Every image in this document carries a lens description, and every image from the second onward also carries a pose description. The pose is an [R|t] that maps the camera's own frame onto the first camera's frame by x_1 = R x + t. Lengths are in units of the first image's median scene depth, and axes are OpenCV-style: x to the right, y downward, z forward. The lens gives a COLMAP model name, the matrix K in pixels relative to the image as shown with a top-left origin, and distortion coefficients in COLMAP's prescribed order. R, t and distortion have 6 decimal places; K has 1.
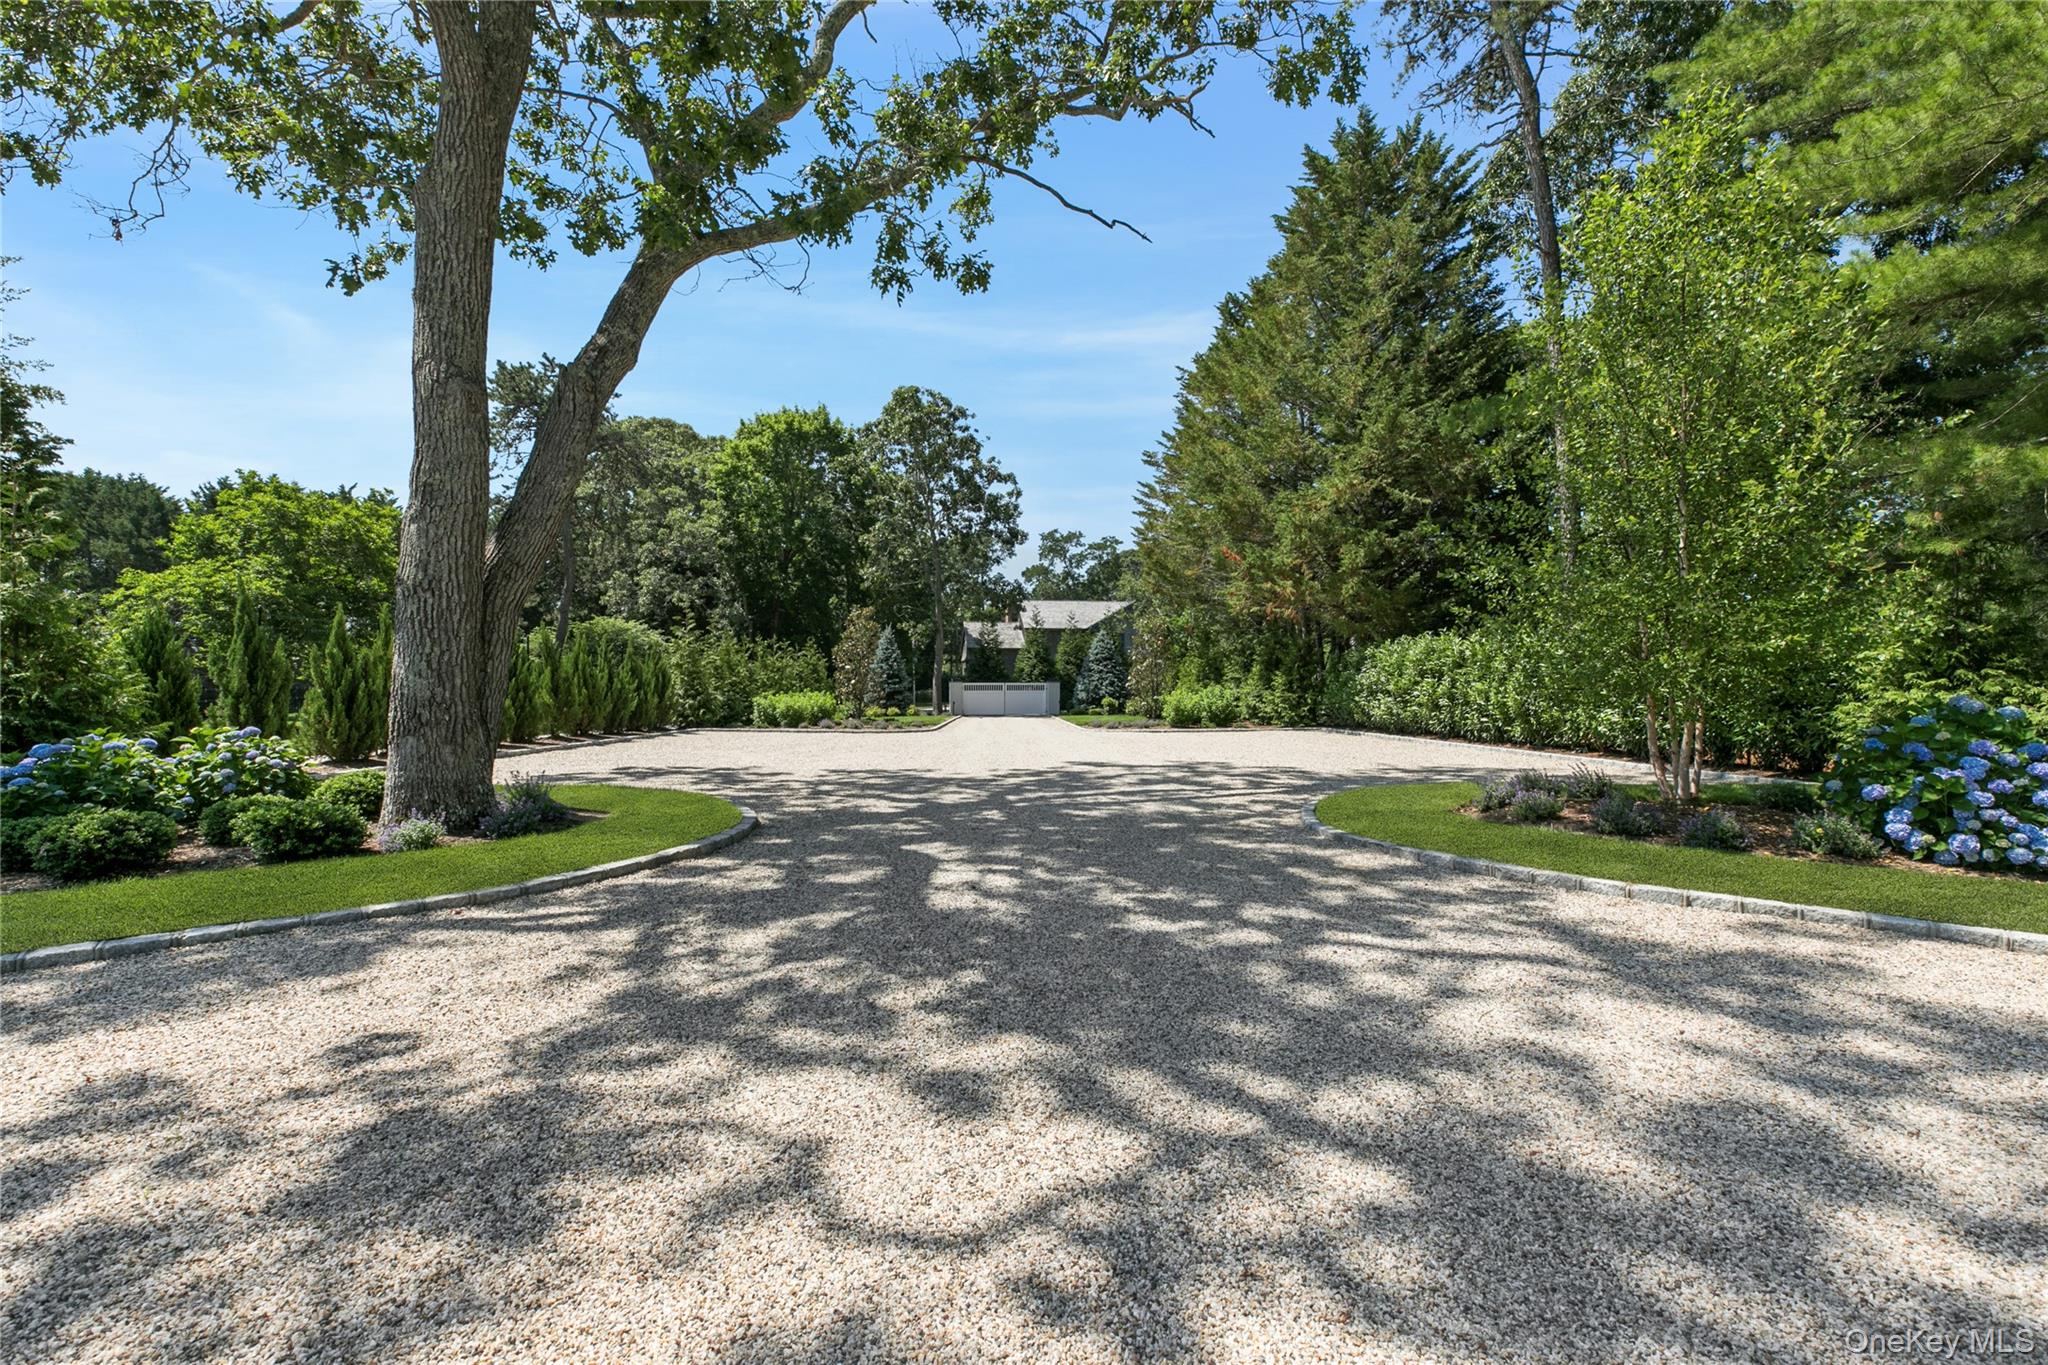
lens RADIAL K [[917.9, 0, 1016.0], [0, 917.9, 684.2], [0, 0, 1]] dist [0.004513, 0.000890]
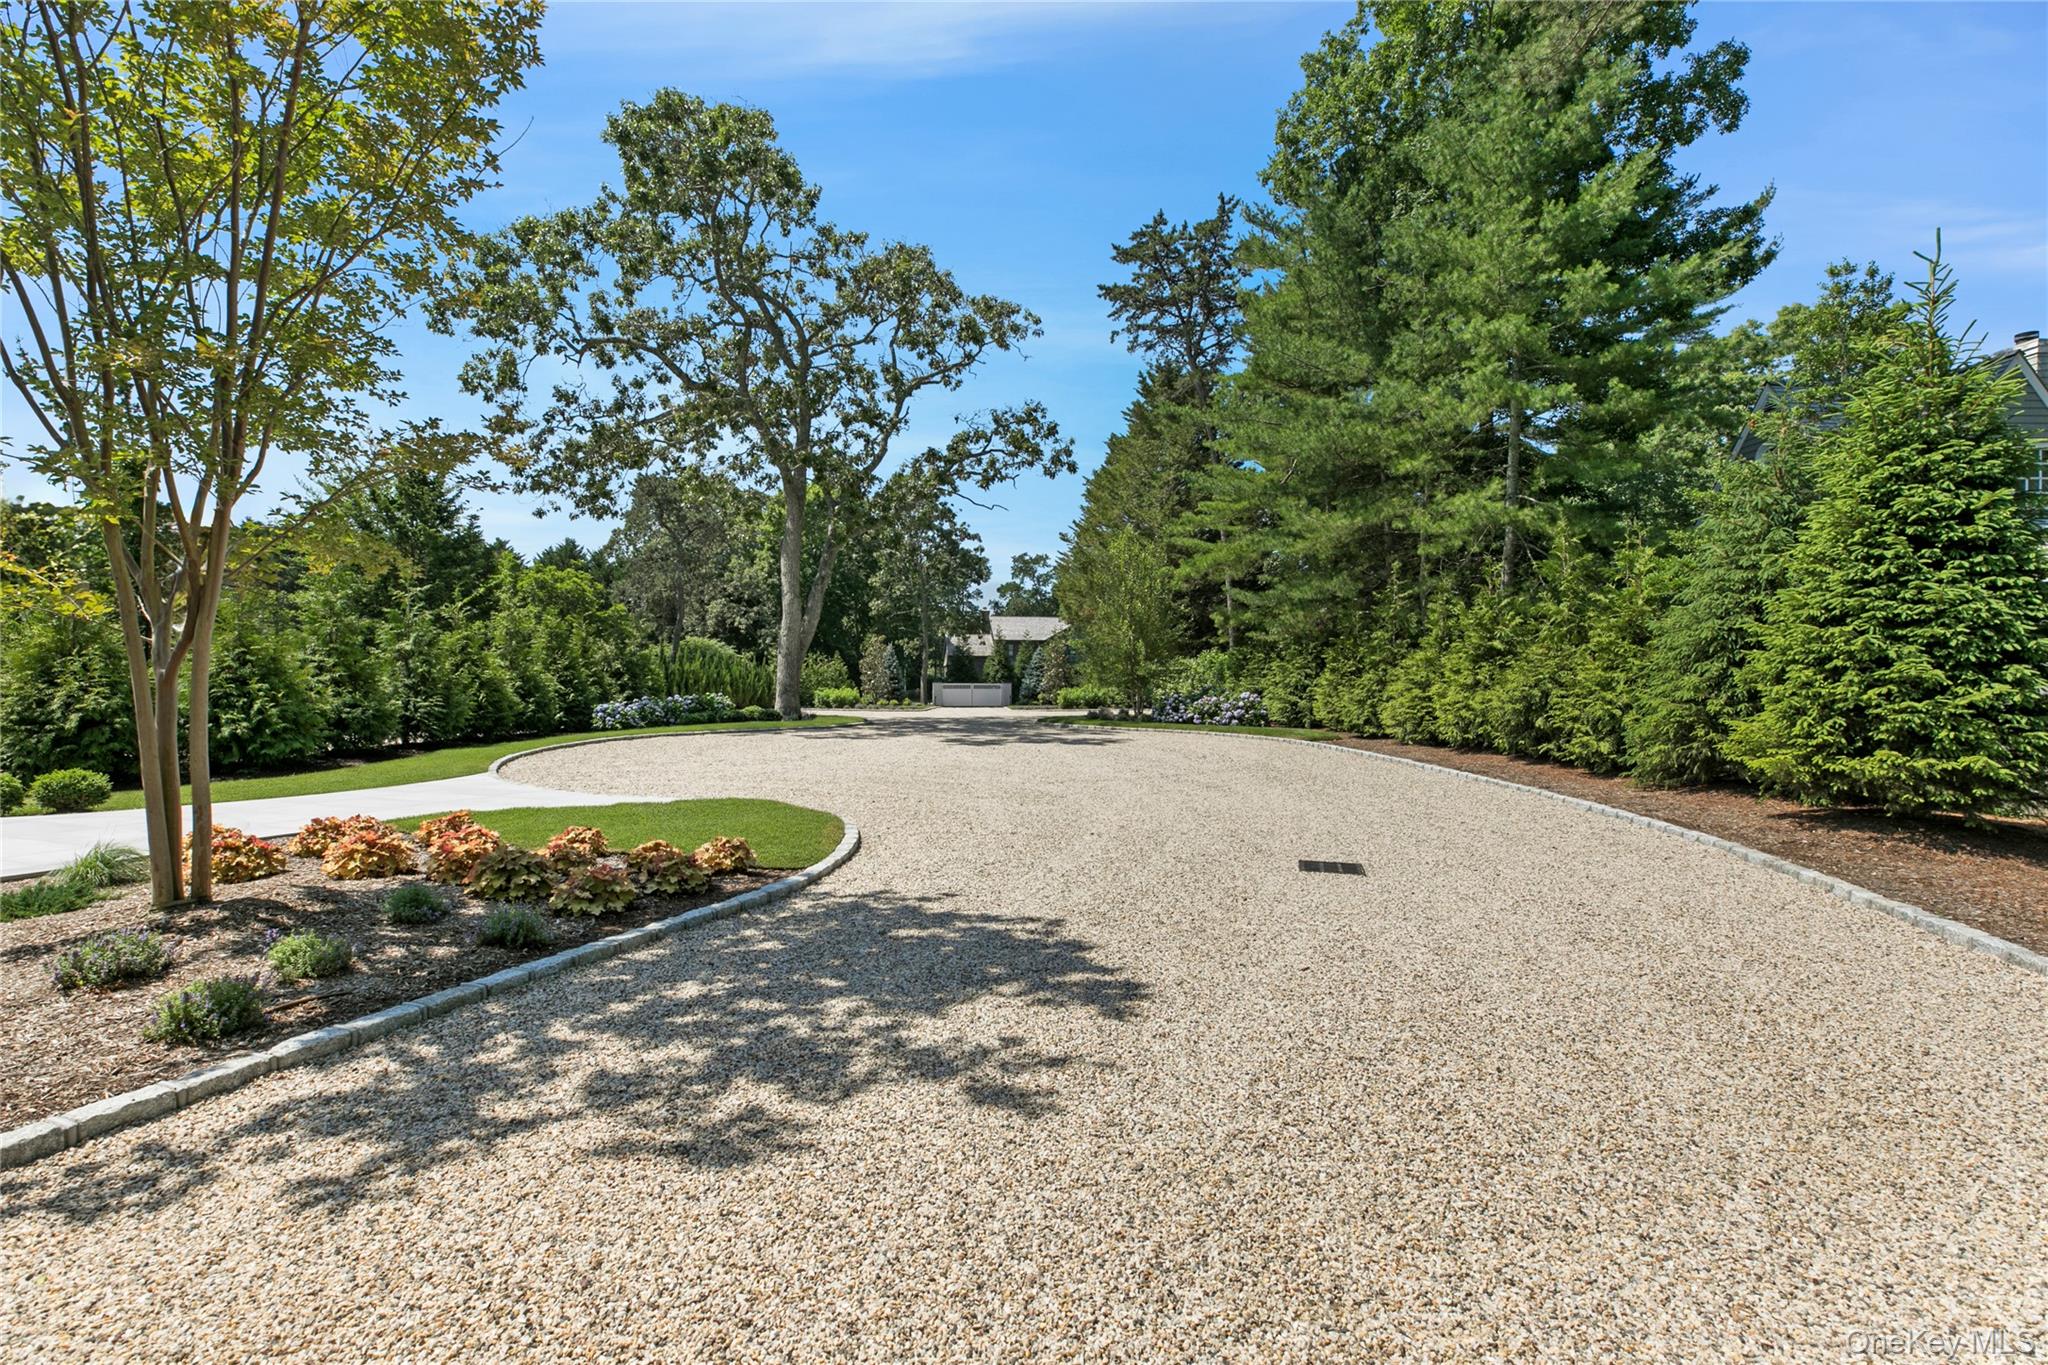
lens RADIAL K [[917.9, 0, 1034.8], [0, 917.9, 677.7], [0, 0, 1]] dist [0.004513, 0.000890]
pose [[0.999401, 0.002870, 0.034475, 0.033486], [-0.002619, 0.999970, -0.007325, 0.000517], [-0.034495, 0.007230, 0.999379, -0.390466]]
